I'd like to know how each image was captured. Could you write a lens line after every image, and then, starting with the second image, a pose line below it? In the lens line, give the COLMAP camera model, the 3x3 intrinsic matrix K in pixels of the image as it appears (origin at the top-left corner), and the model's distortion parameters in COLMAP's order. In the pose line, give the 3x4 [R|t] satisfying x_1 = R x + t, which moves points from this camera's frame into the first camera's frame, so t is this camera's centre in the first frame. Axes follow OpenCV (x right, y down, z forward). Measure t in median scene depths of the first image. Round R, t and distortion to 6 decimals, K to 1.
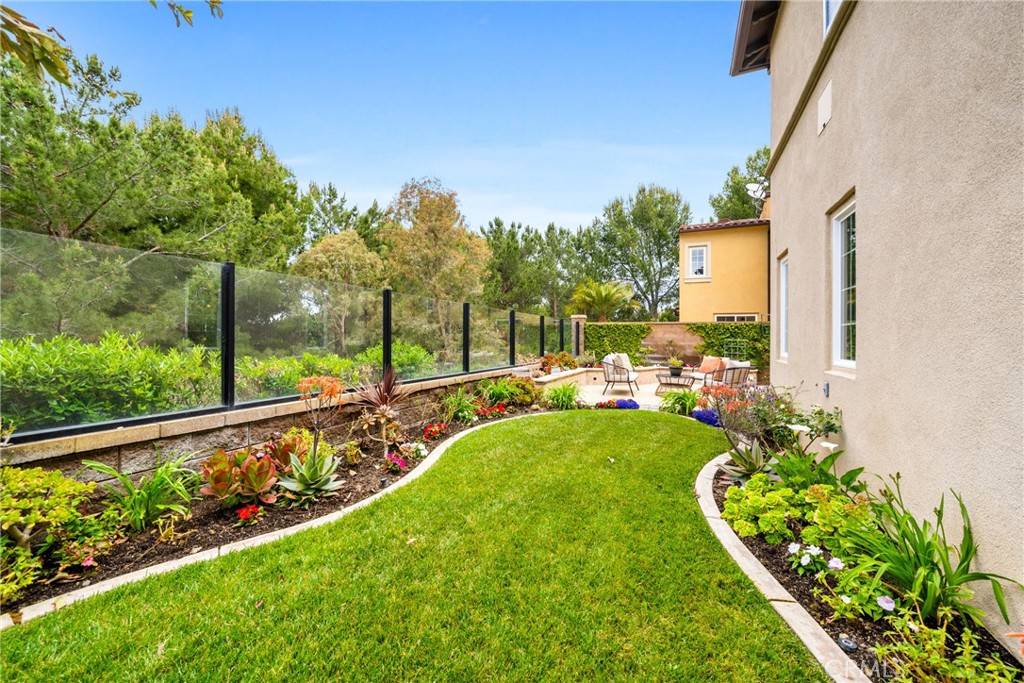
lens RADIAL K [[382.2, 0, 511.2], [0, 382.2, 339.1], [0, 0, 1]] dist [0.000057, 0.000043]
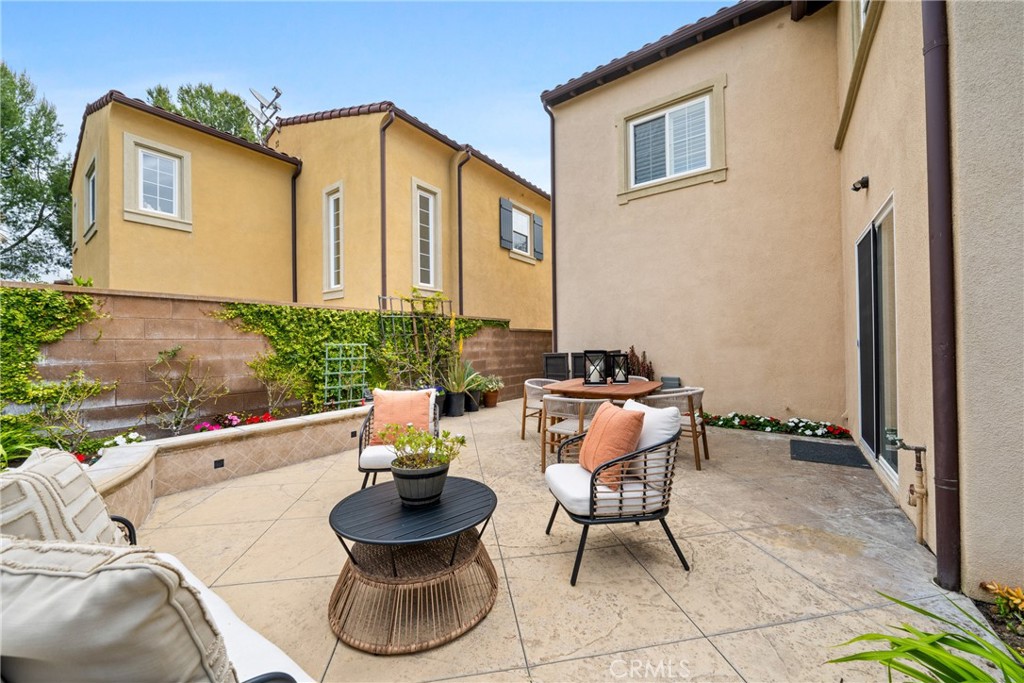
lens RADIAL K [[382.2, 0, 511.8], [0, 382.2, 333.1], [0, 0, 1]] dist [0.000057, 0.000043]
pose [[0.210085, 0.007122, 0.977657, 0.159304], [0.012938, 0.999866, -0.010064, -0.004300], [-0.977598, 0.014763, 0.209964, 0.654686]]
